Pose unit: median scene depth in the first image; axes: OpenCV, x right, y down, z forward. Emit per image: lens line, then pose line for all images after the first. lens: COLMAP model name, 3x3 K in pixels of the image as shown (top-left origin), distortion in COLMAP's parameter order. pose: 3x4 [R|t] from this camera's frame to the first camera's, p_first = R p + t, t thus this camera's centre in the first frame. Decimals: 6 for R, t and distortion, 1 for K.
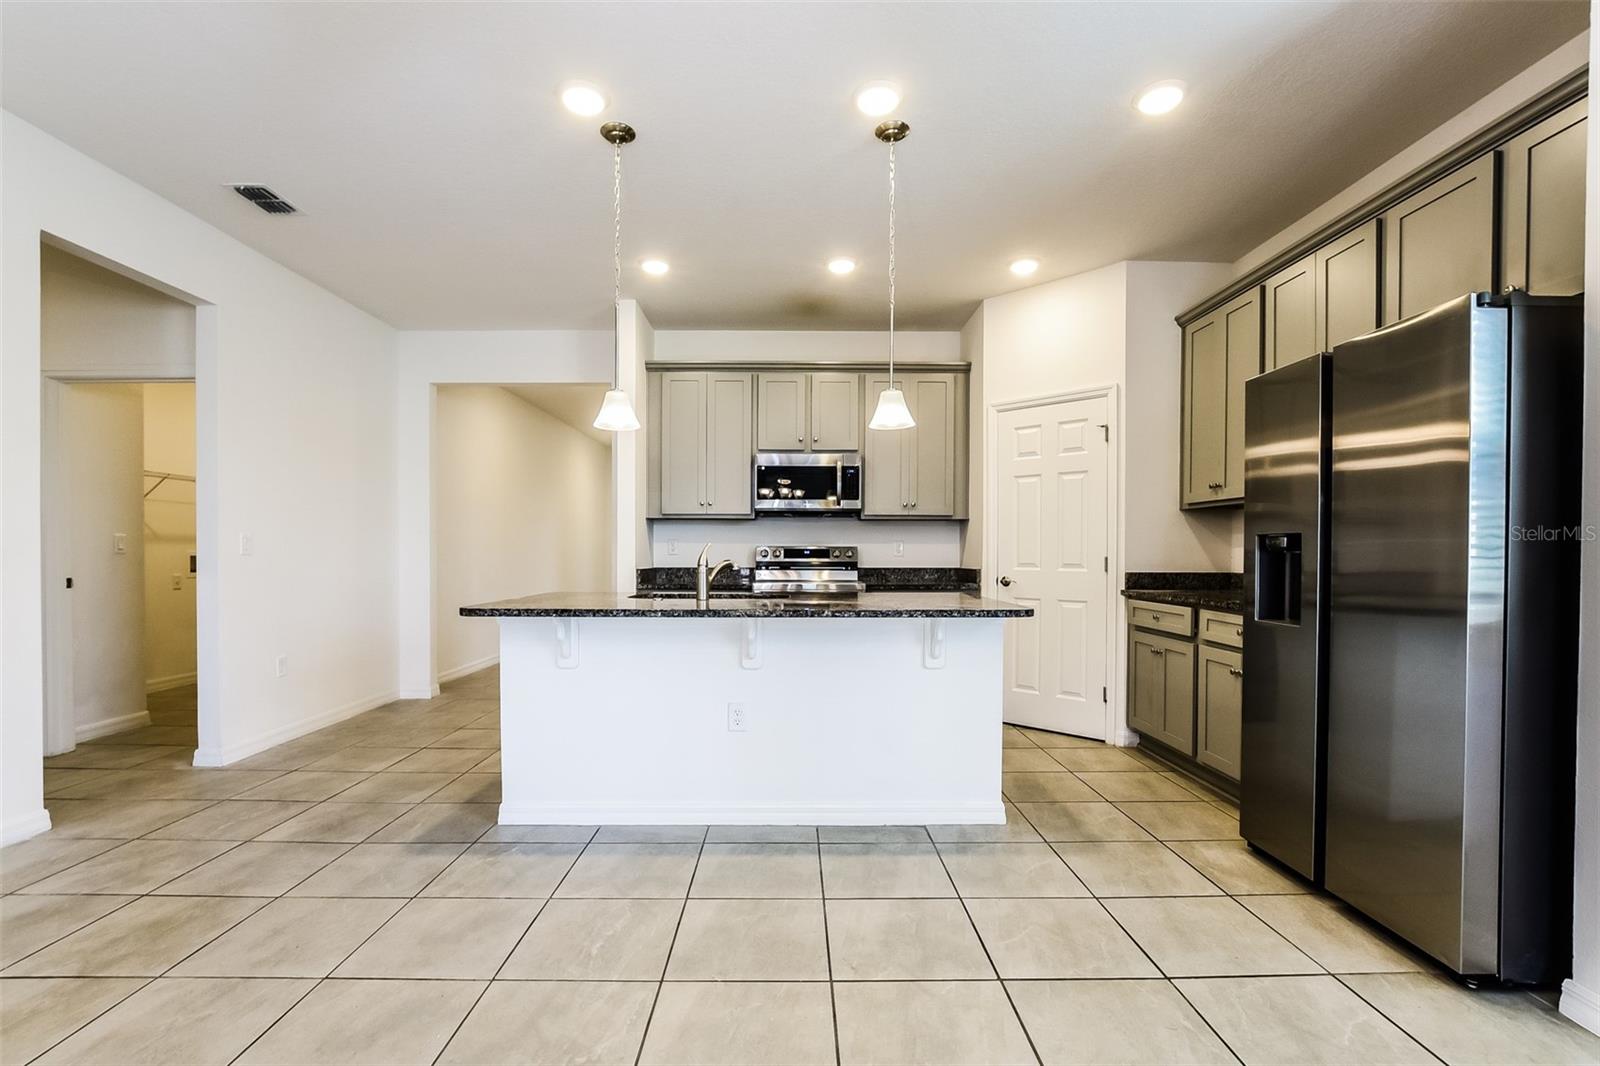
lens RADIAL K [[711.8, 0, 800.0], [0, 711.8, 533.0], [0, 0, 1]] dist [-0.035804, 0.010827]
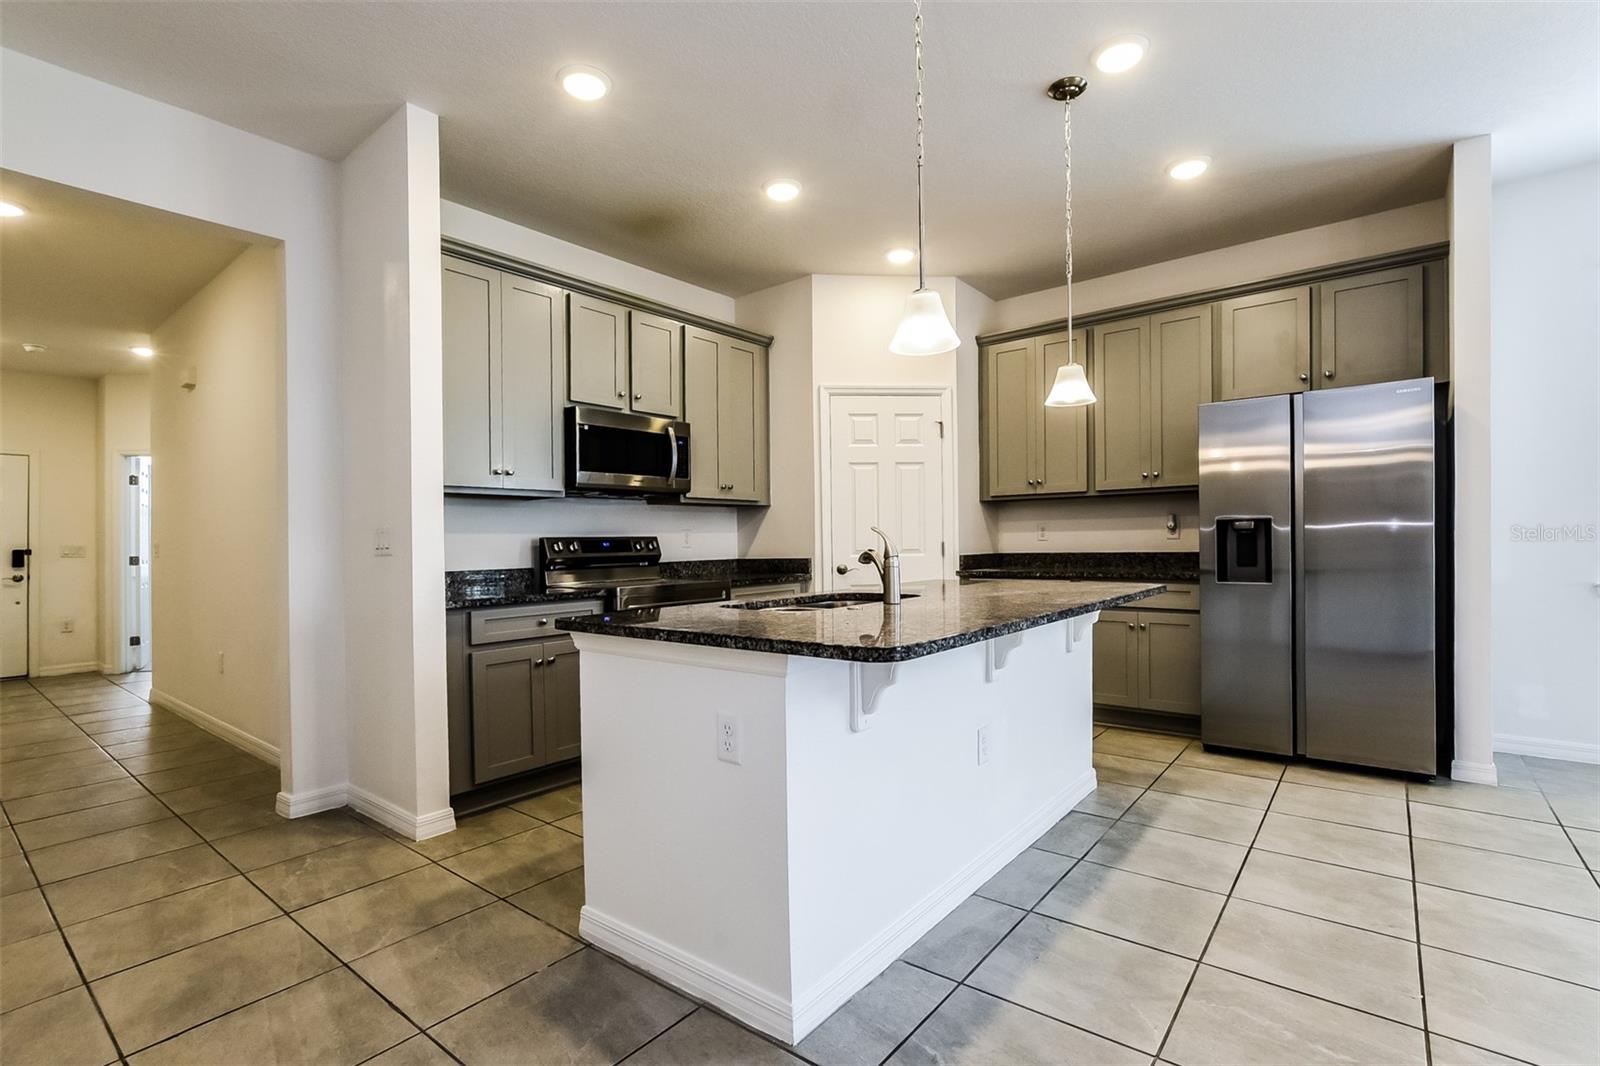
lens RADIAL K [[730.2, 0, 798.9], [0, 730.2, 541.4], [0, 0, 1]] dist [-0.019753, 0.009690]
pose [[0.638379, -0.015449, 0.769567, -0.590715], [-0.001347, 0.999775, 0.021188, 0.009037], [-0.769721, -0.014562, 0.638214, 0.448829]]
